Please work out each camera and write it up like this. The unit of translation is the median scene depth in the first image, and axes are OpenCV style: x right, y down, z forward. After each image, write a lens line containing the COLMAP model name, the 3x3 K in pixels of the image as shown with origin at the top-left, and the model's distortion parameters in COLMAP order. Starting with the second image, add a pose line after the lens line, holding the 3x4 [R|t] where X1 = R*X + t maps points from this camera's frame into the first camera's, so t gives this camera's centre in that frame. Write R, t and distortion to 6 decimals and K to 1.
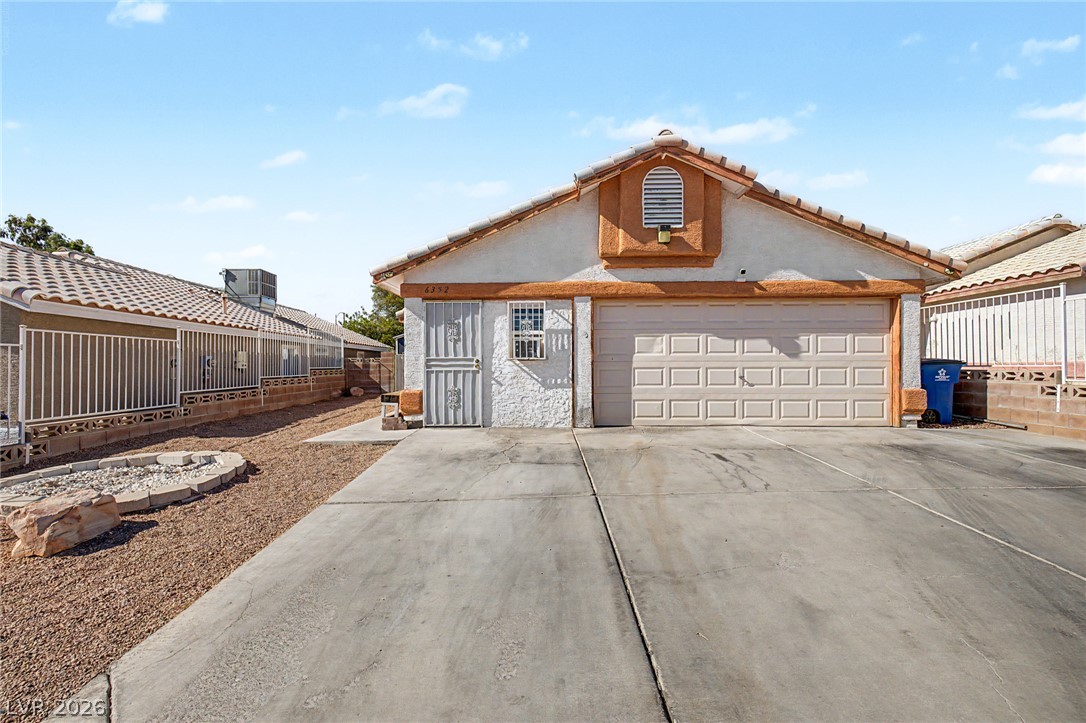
lens RADIAL K [[464.3, 0, 539.9], [0, 464.3, 358.5], [0, 0, 1]] dist [0.006680, 0.000164]
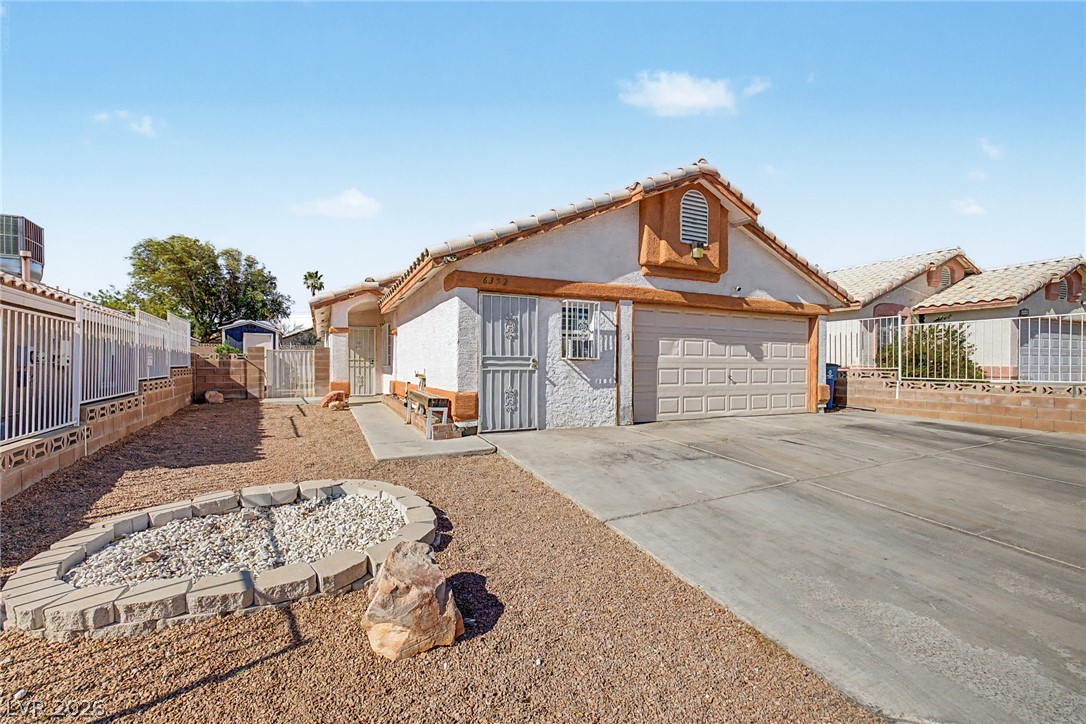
lens RADIAL K [[464.3, 0, 539.9], [0, 464.3, 359.0], [0, 0, 1]] dist [0.006680, 0.000164]
pose [[0.892105, 0.014088, 0.451609, -0.553288], [-0.014546, 0.999891, -0.002457, 0.005088], [-0.451595, -0.004377, 0.892212, 0.152847]]
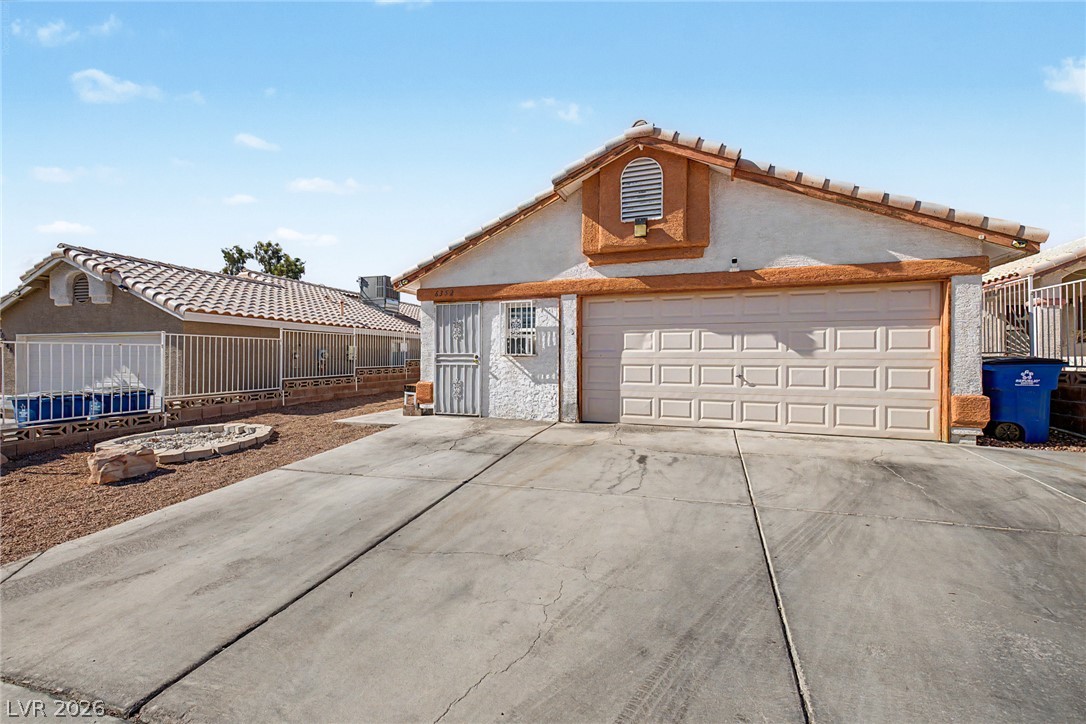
lens RADIAL K [[467.8, 0, 534.9], [0, 467.8, 350.8], [0, 0, 1]] dist [0.006609, 0.000108]
pose [[0.942466, 0.001881, -0.334295, 0.367149], [-0.000312, 0.999989, 0.004748, -0.013772], [0.334301, -0.004371, 0.942456, 0.002666]]
